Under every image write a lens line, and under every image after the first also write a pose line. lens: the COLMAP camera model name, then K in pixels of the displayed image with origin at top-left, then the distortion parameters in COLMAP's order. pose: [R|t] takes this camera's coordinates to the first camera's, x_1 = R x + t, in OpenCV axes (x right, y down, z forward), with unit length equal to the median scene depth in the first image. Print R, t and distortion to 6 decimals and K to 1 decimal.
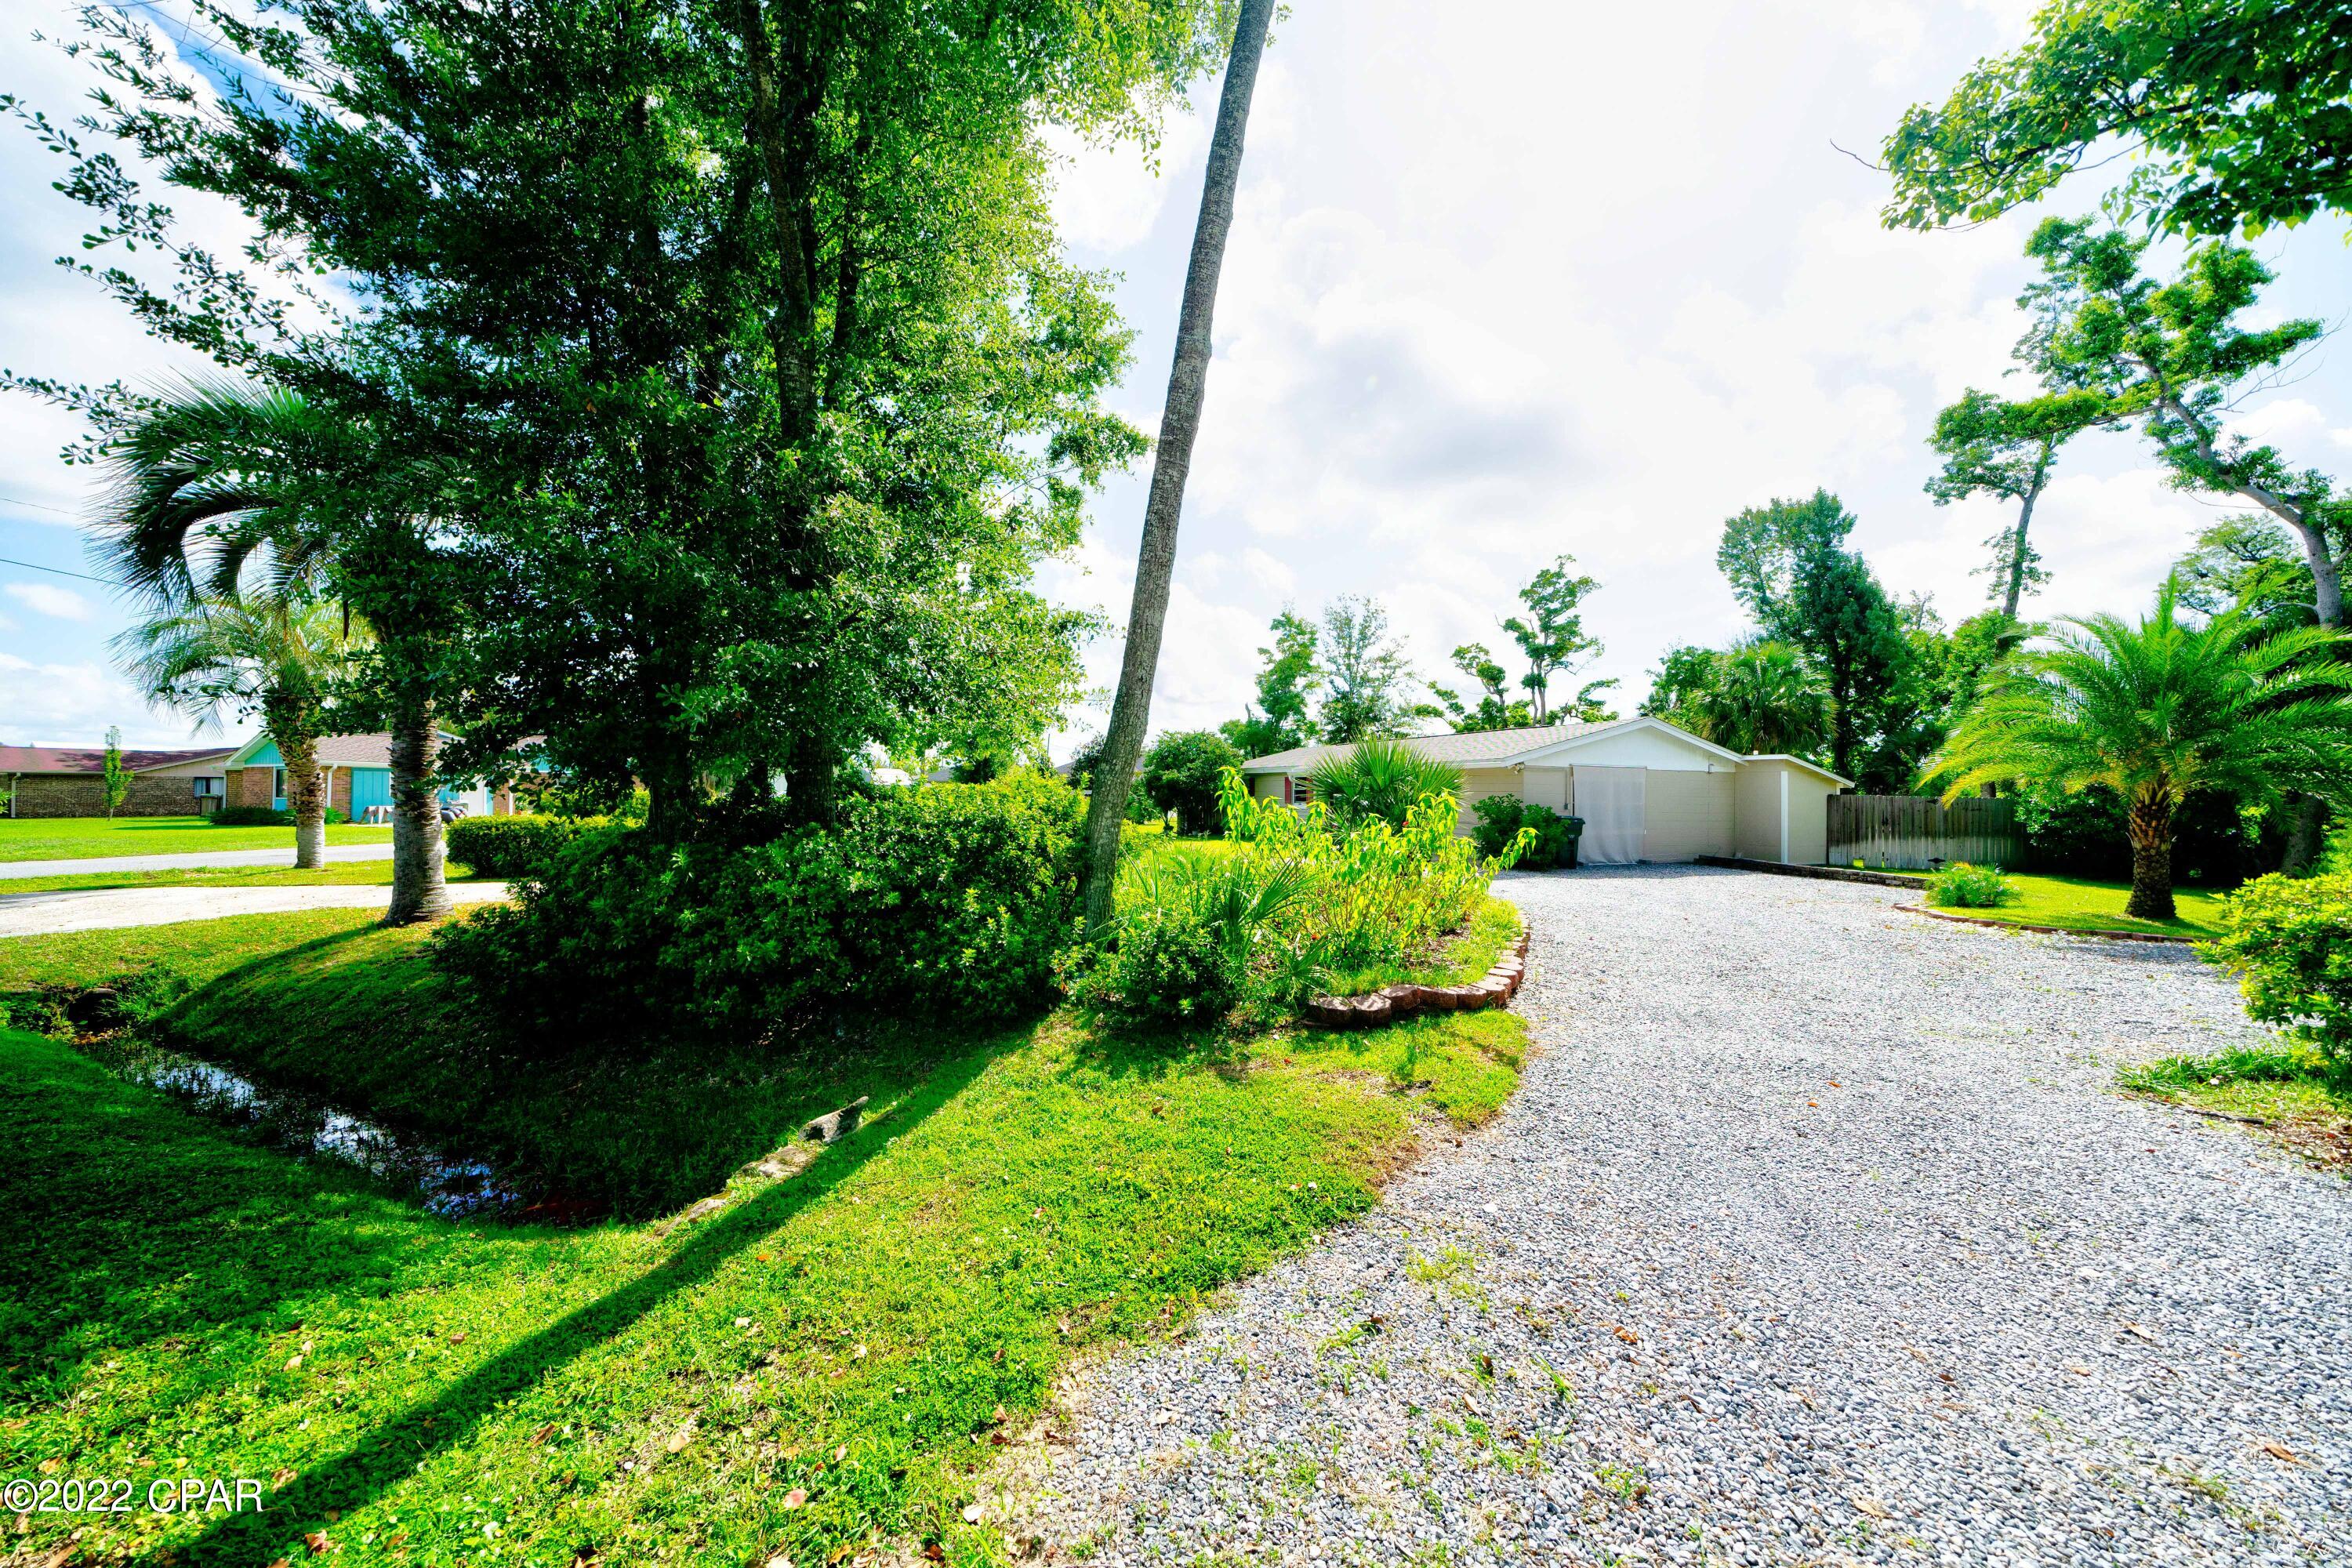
lens RADIAL K [[802.0, 0, 1174.6], [0, 802.0, 788.5], [0, 0, 1]] dist [-0.004858, -0.000258]
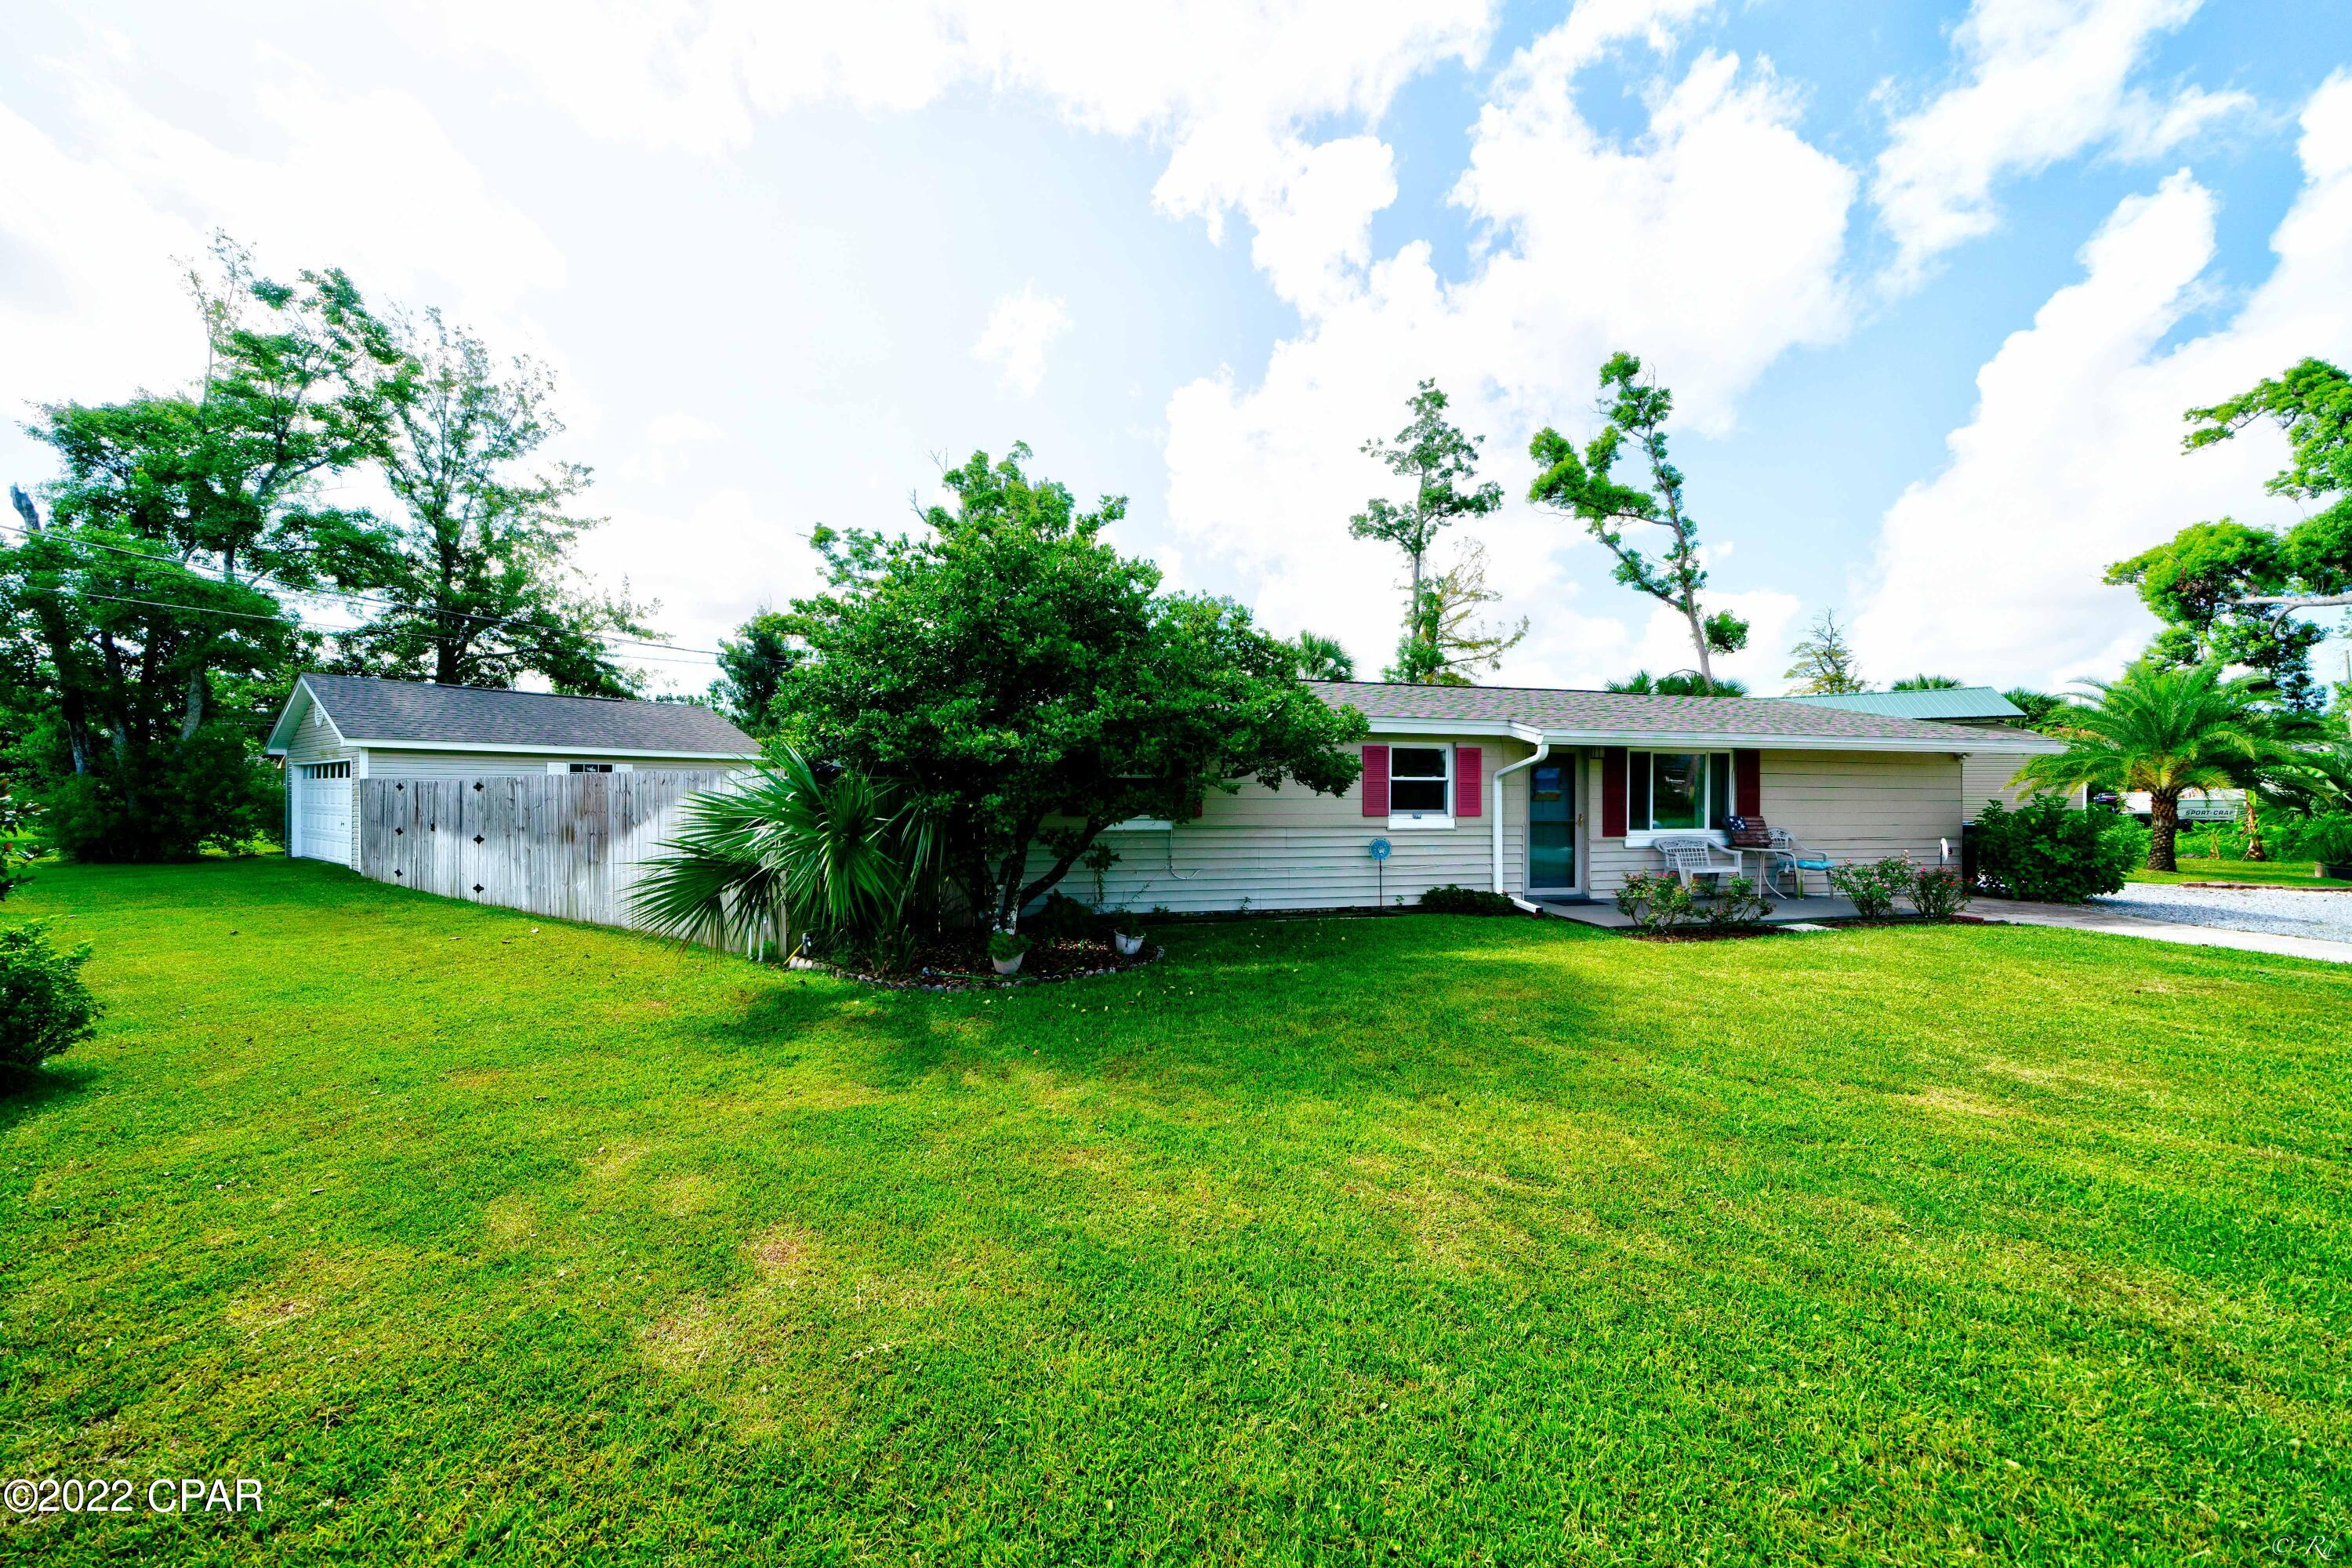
lens RADIAL K [[802.0, 0, 1172.1], [0, 802.0, 785.8], [0, 0, 1]] dist [-0.004858, -0.000258]
pose [[0.188782, -0.005194, 0.982005, -0.169012], [-0.008881, 0.999936, 0.006996, 0.001395], [-0.981979, -0.010042, 0.188724, 0.700356]]
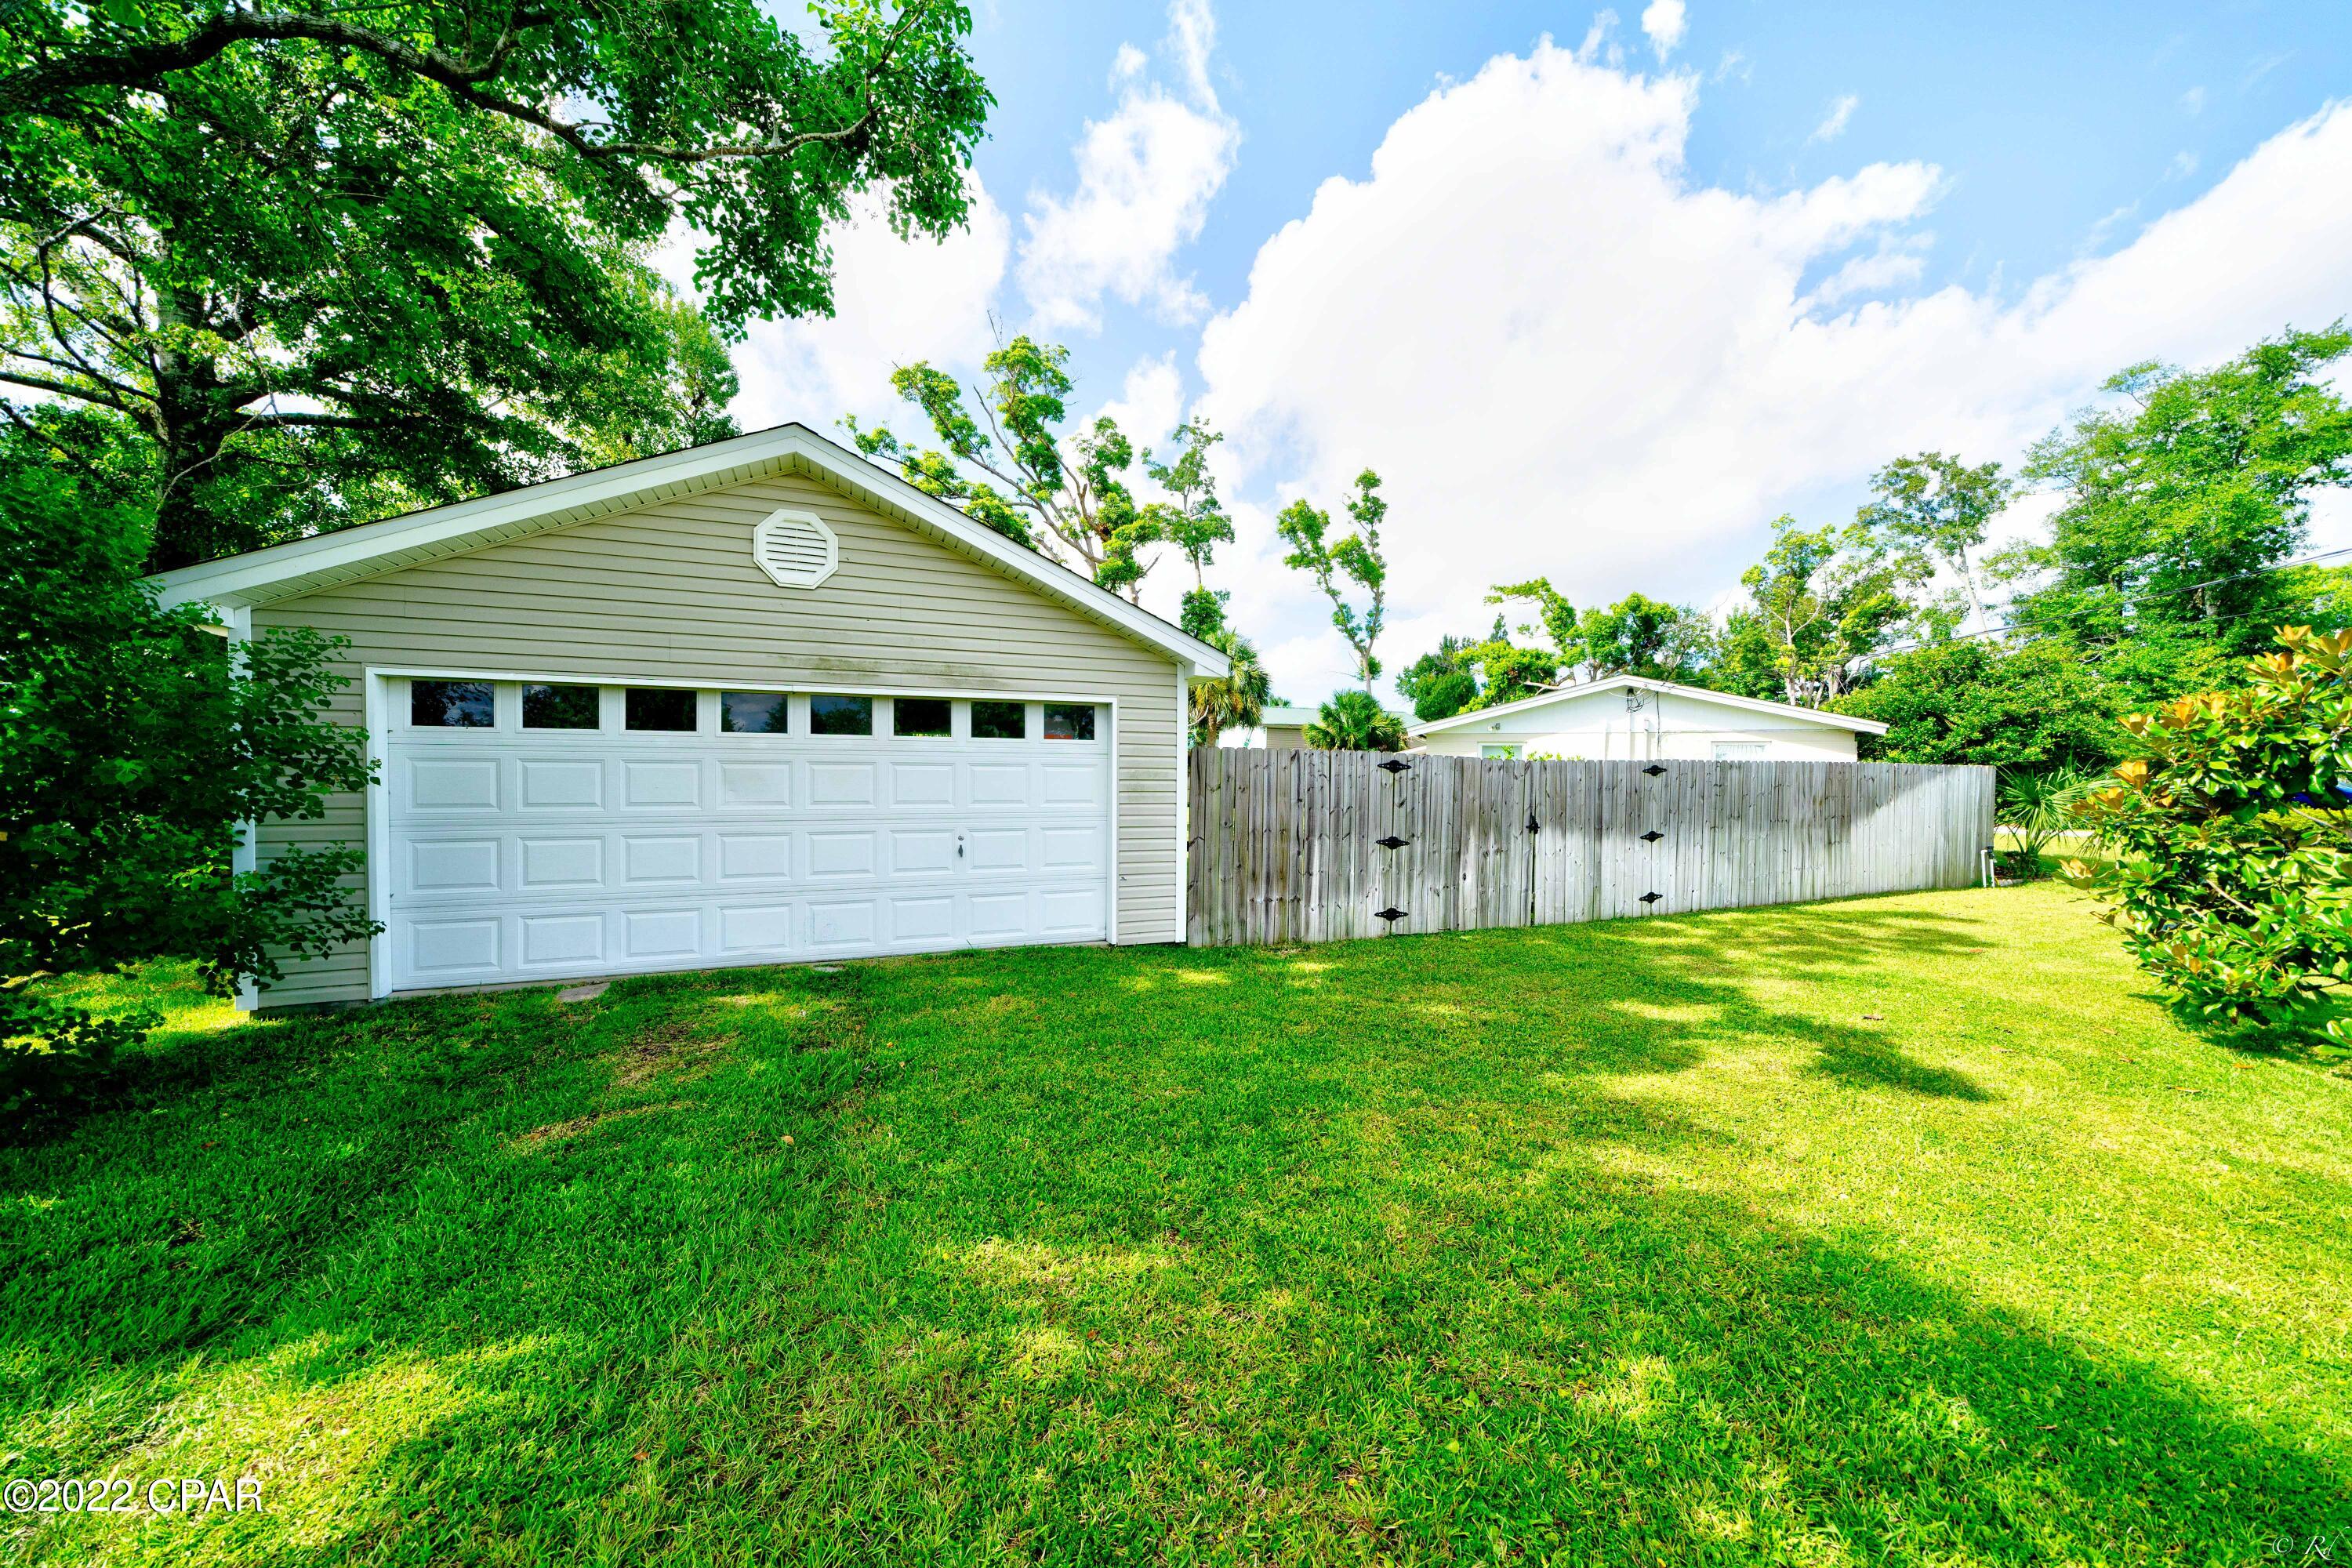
lens RADIAL K [[802.0, 0, 1163.8], [0, 802.0, 776.6], [0, 0, 1]] dist [-0.004858, -0.000258]
pose [[-0.684051, -0.024418, 0.729025, -0.000225], [-0.021600, 0.999679, 0.013215, 0.008164], [-0.729114, -0.006707, -0.684359, 1.282625]]
